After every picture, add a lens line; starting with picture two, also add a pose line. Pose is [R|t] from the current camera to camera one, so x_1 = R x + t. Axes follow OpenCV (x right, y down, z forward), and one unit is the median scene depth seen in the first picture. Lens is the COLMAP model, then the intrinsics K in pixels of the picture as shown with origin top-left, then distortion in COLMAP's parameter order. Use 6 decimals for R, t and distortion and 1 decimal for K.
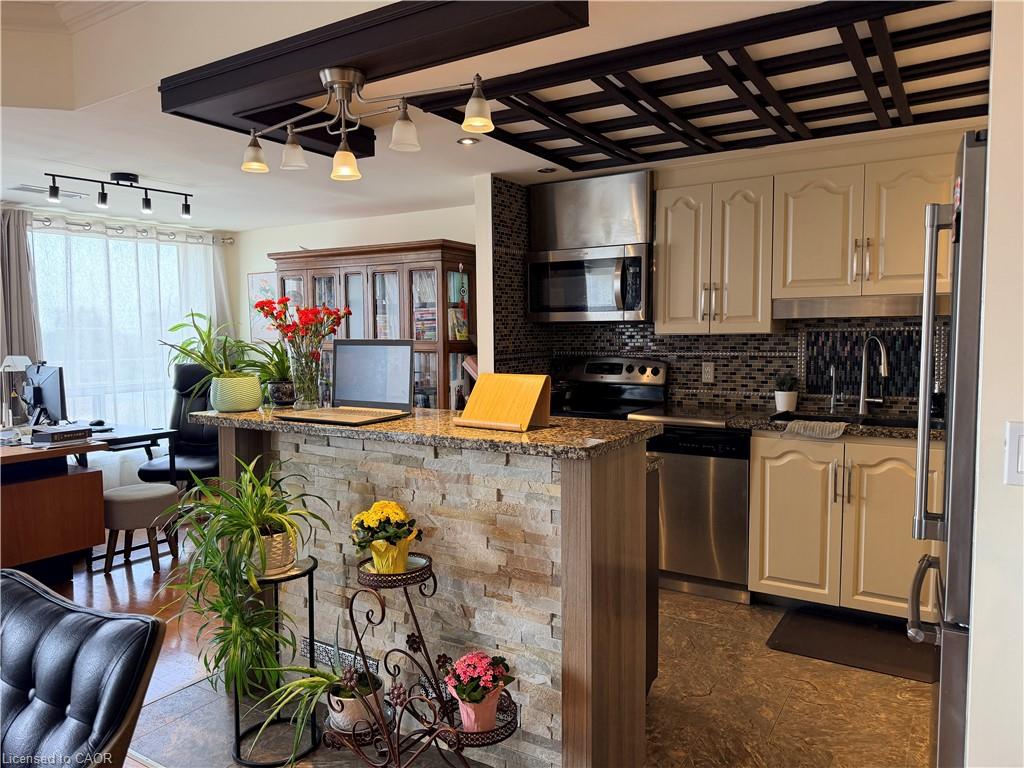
lens RADIAL K [[720.5, 0, 507.8], [0, 720.5, 385.4], [0, 0, 1]] dist [0.045177, -0.048856]
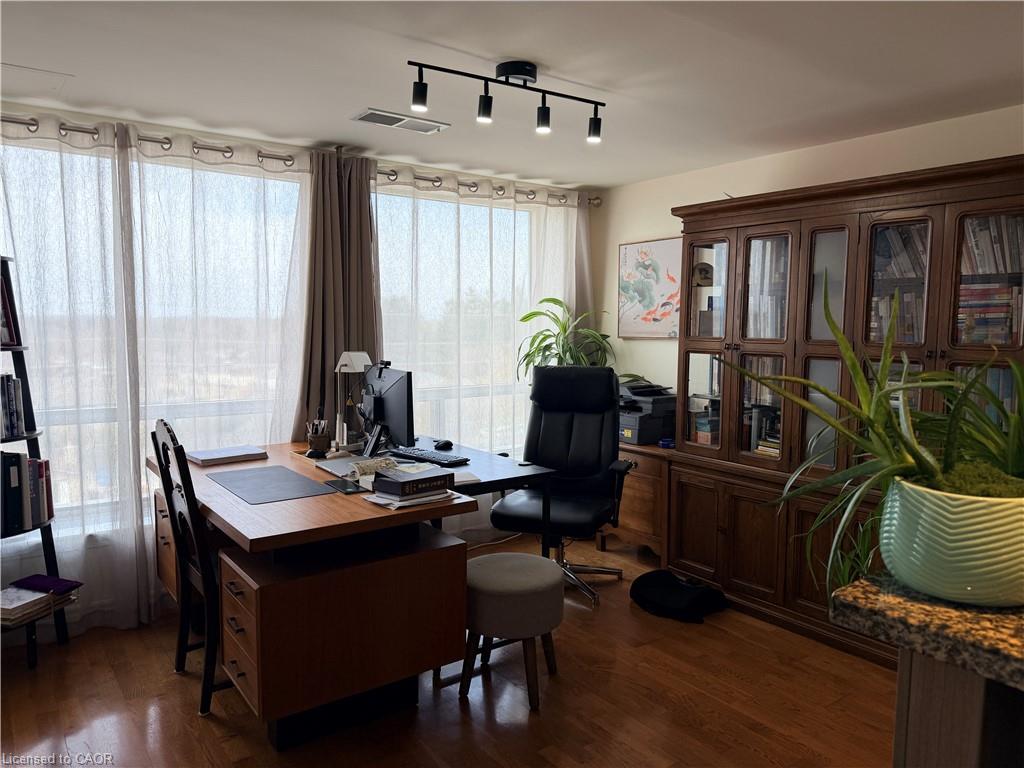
lens RADIAL K [[720.5, 0, 519.5], [0, 720.5, 389.1], [0, 0, 1]] dist [0.045177, -0.048856]
pose [[0.936662, 0.045303, -0.347291, -0.244411], [-0.038476, 0.998907, 0.026532, -0.027897], [0.348114, -0.011489, 0.937382, 0.345501]]
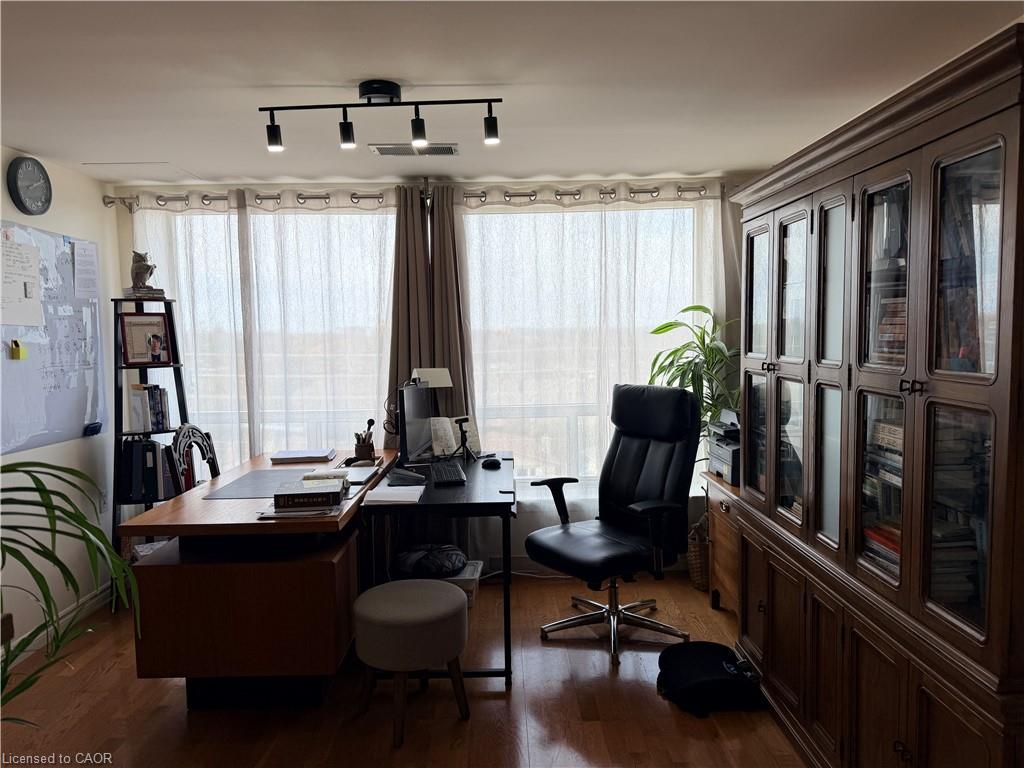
lens RADIAL K [[720.5, 0, 512.6], [0, 720.5, 381.8], [0, 0, 1]] dist [0.045177, -0.048856]
pose [[0.556318, 0.055071, -0.829143, 0.040697], [-0.045876, 0.998315, 0.035527, -0.057175], [0.829702, 0.018273, 0.557907, 0.619499]]
